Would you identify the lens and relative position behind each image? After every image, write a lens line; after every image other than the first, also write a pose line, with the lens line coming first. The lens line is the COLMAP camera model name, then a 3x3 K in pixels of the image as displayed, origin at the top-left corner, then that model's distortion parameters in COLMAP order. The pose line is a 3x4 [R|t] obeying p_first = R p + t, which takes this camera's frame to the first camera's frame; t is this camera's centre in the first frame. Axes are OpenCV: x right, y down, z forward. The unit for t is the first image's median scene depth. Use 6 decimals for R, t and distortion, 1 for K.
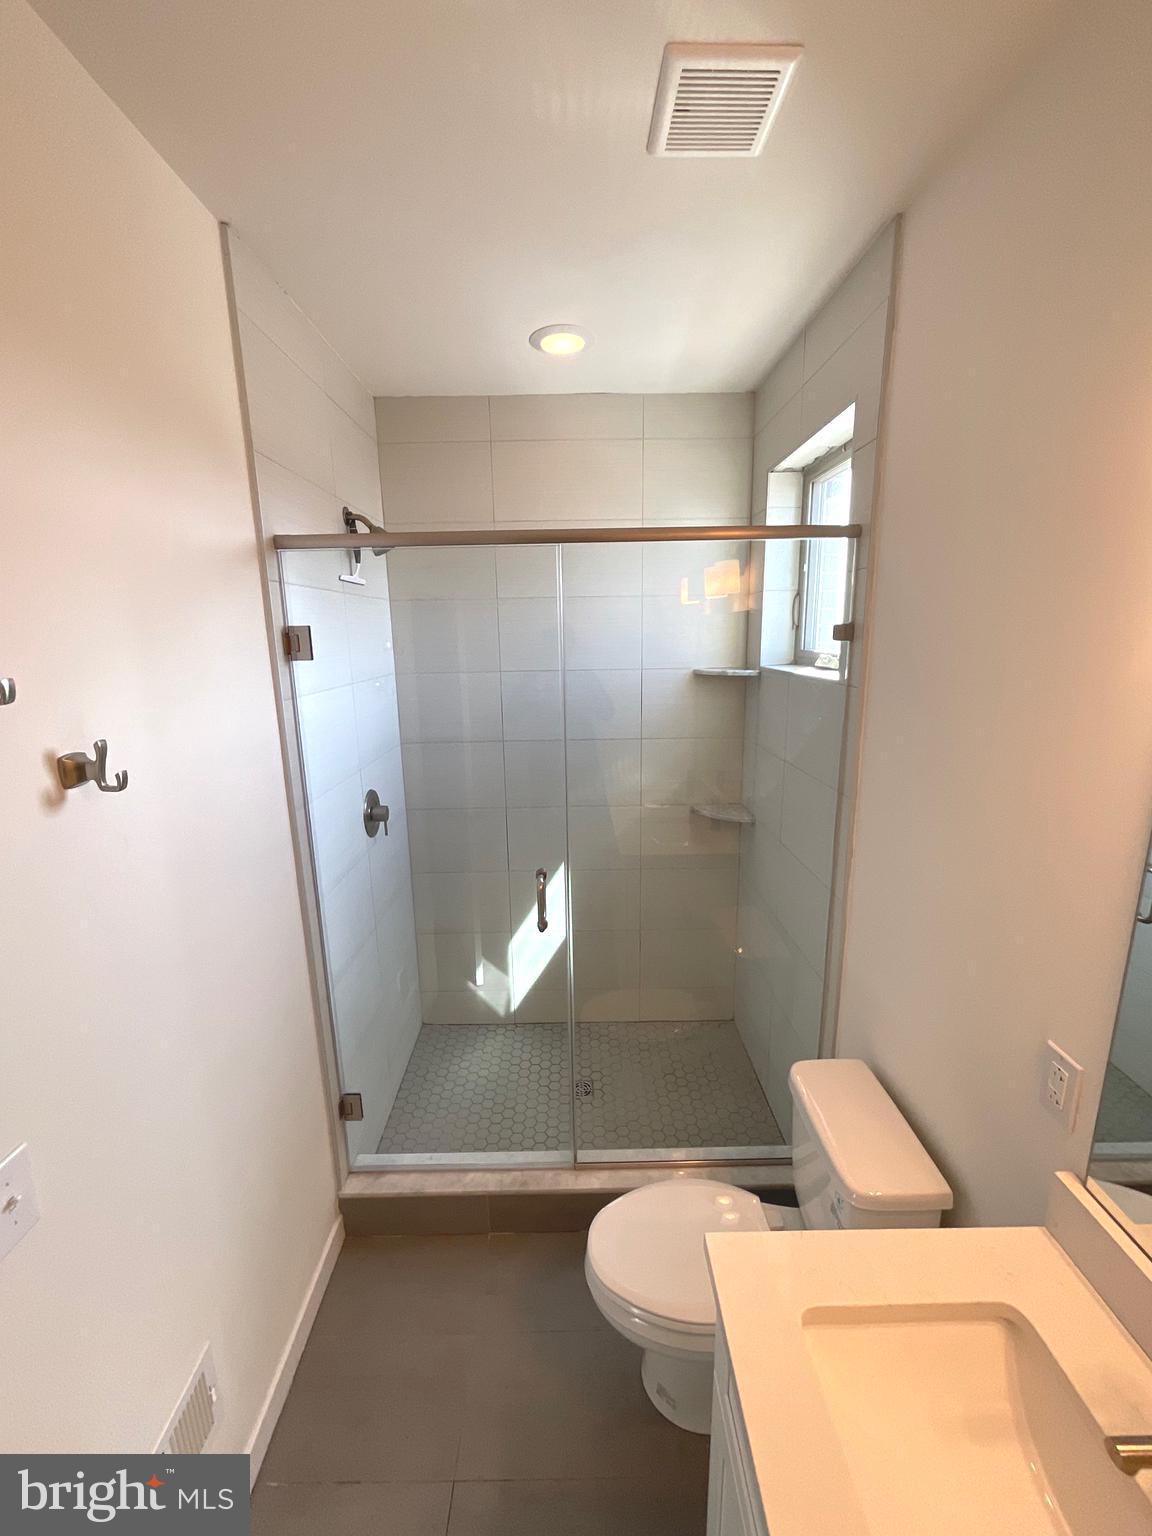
lens RADIAL K [[620.6, 0, 576.7], [0, 620.6, 762.2], [0, 0, 1]] dist [0.000380, -0.000166]
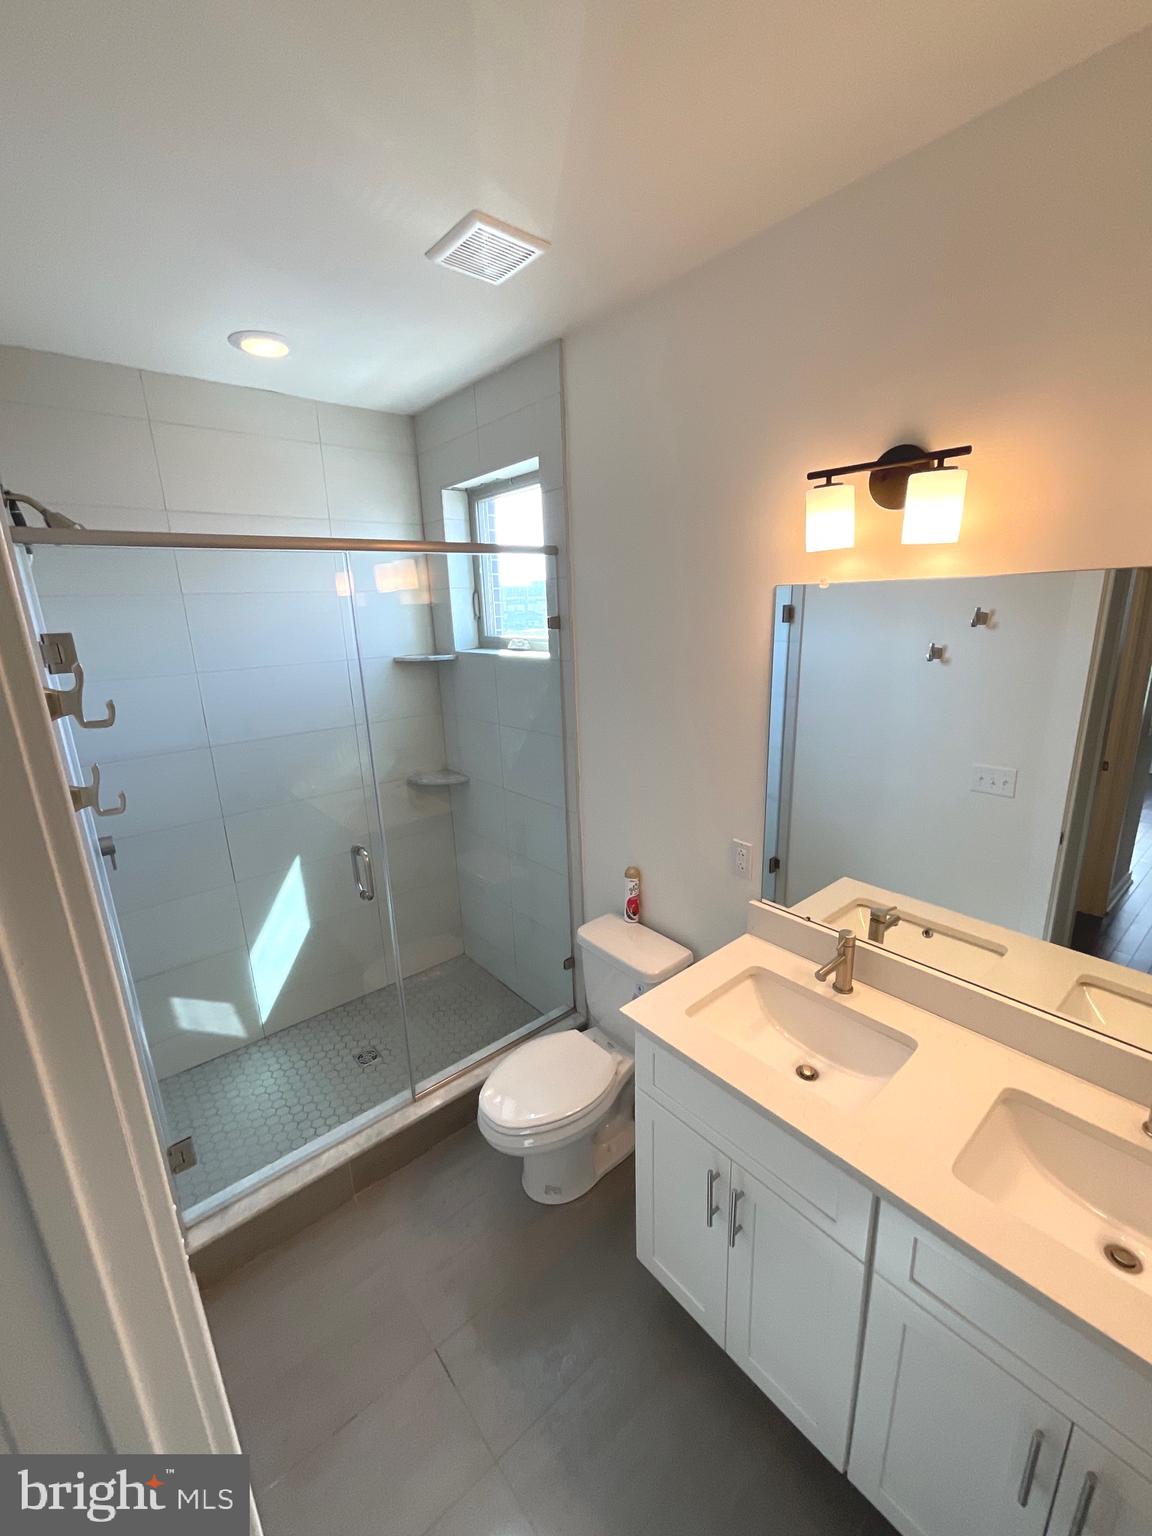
lens RADIAL K [[620.6, 0, 573.1], [0, 620.6, 757.9], [0, 0, 1]] dist [0.000380, -0.000166]
pose [[0.770934, -0.162511, 0.615833, -0.350676], [0.151929, 0.985911, 0.069976, -0.000202], [-0.618529, 0.039616, 0.784763, -0.089541]]
